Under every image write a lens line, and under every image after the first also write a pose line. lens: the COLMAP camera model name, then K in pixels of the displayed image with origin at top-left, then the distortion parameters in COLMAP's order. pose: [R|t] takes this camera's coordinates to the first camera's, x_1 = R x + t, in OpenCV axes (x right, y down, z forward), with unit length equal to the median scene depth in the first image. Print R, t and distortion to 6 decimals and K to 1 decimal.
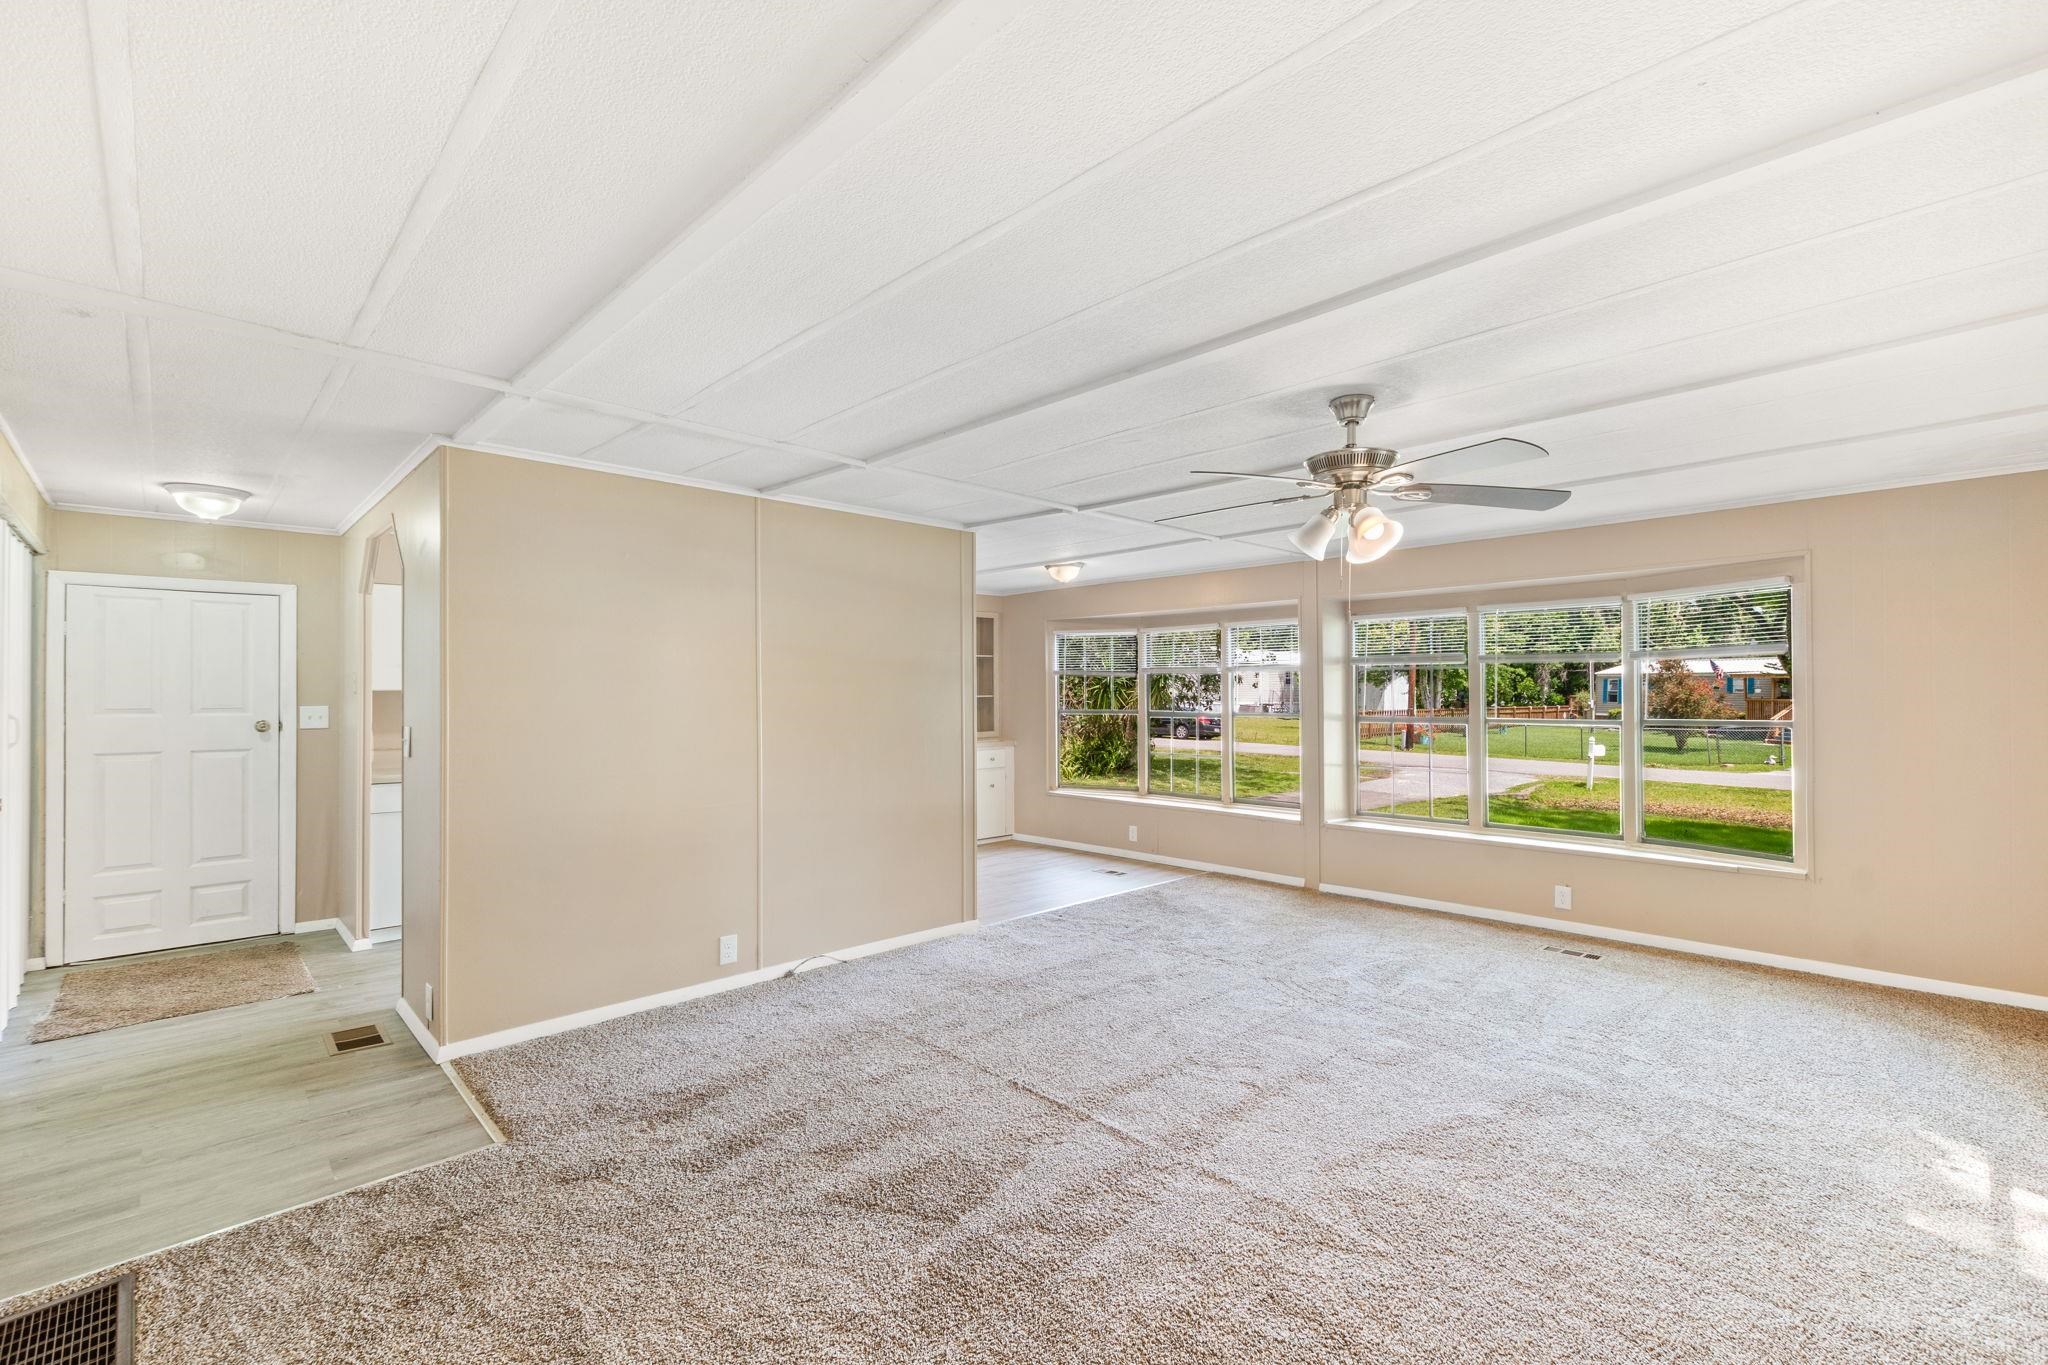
lens RADIAL K [[879.9, 0, 1028.1], [0, 879.9, 685.7], [0, 0, 1]] dist [0.003288, -0.001420]
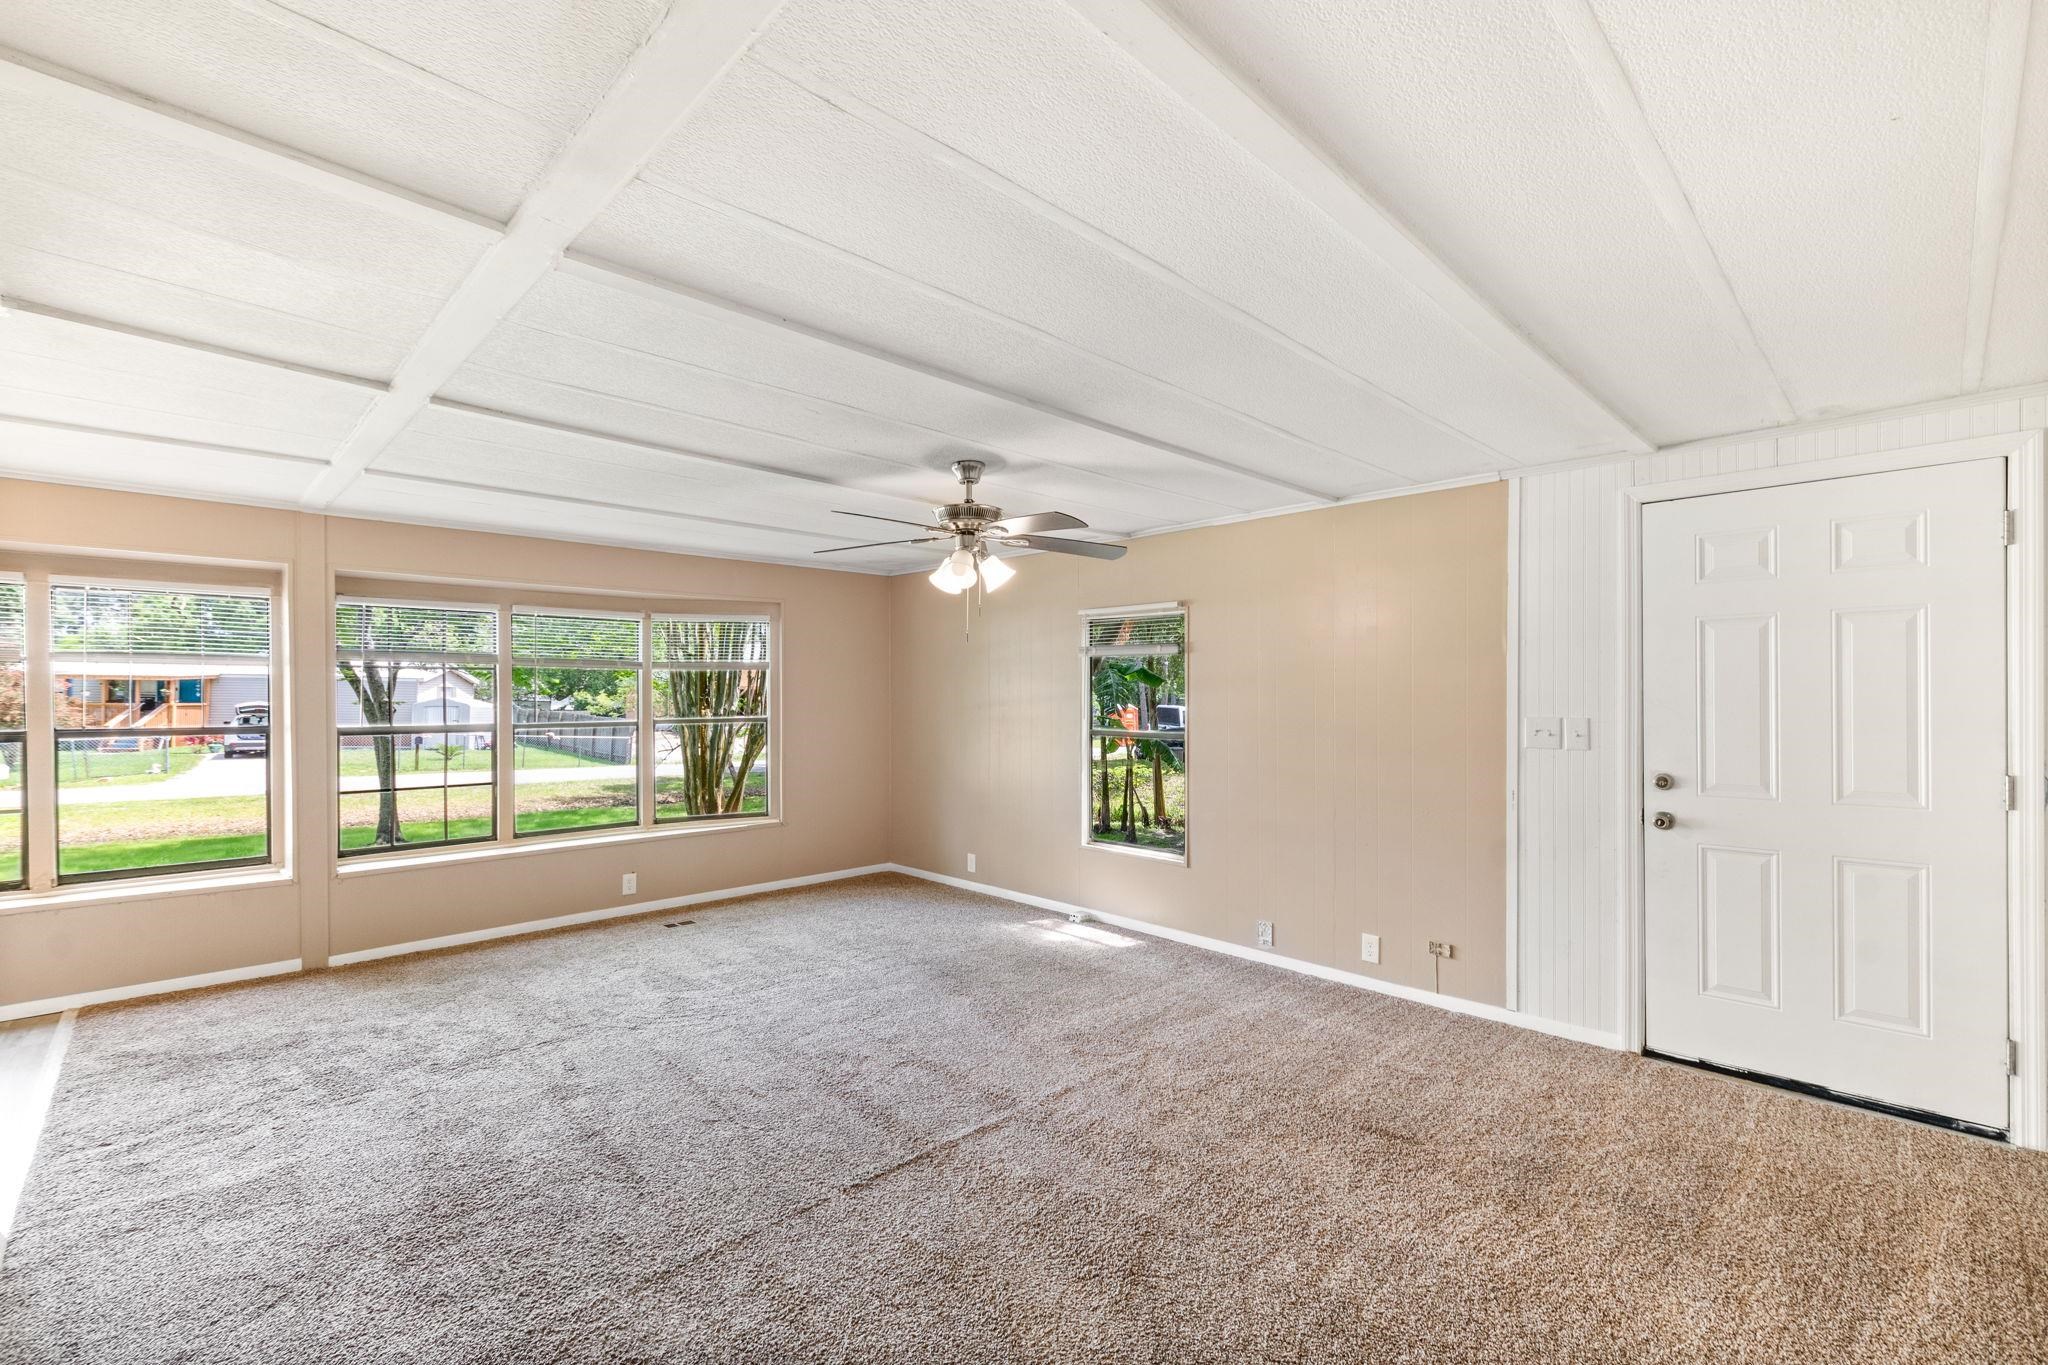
lens RADIAL K [[884.5, 0, 1029.3], [0, 884.5, 692.1], [0, 0, 1]] dist [0.001233, -0.000786]
pose [[-0.001412, 0.005647, 0.999983, -0.533857], [-0.009556, 0.999938, -0.005660, 0.003775], [-0.999953, -0.009563, -0.001358, 0.549735]]
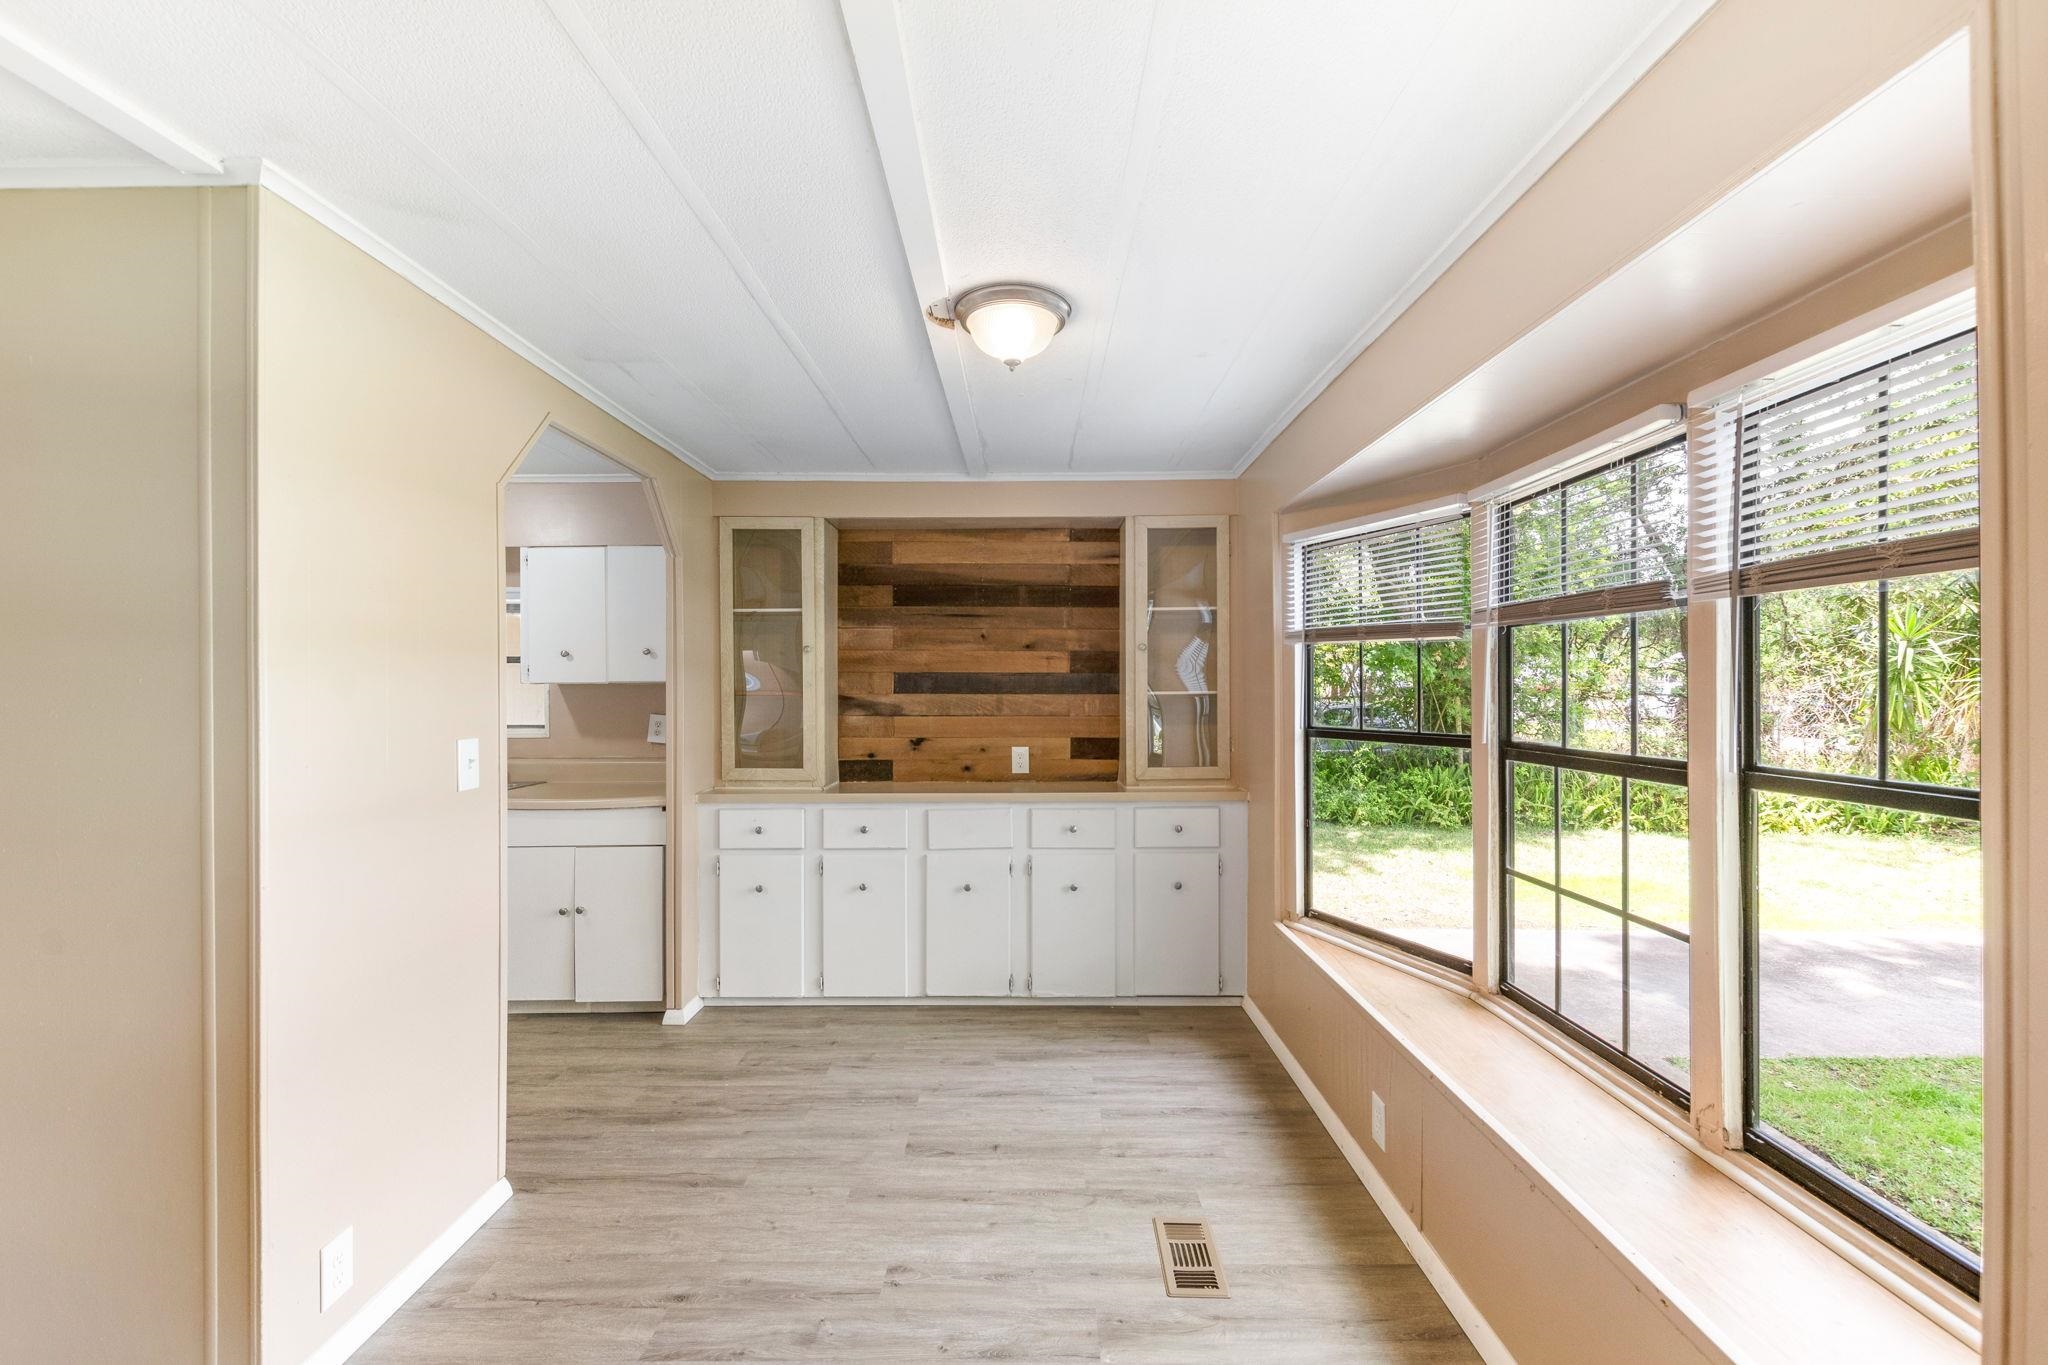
lens RADIAL K [[891.5, 0, 1023.5], [0, 891.5, 688.0], [0, 0, 1]] dist [0.001735, -0.000088]
pose [[0.712375, 0.000756, -0.701799, 0.401679], [0.010035, 0.999886, 0.011263, 0.005555], [0.701728, -0.015066, 0.712286, 1.053794]]
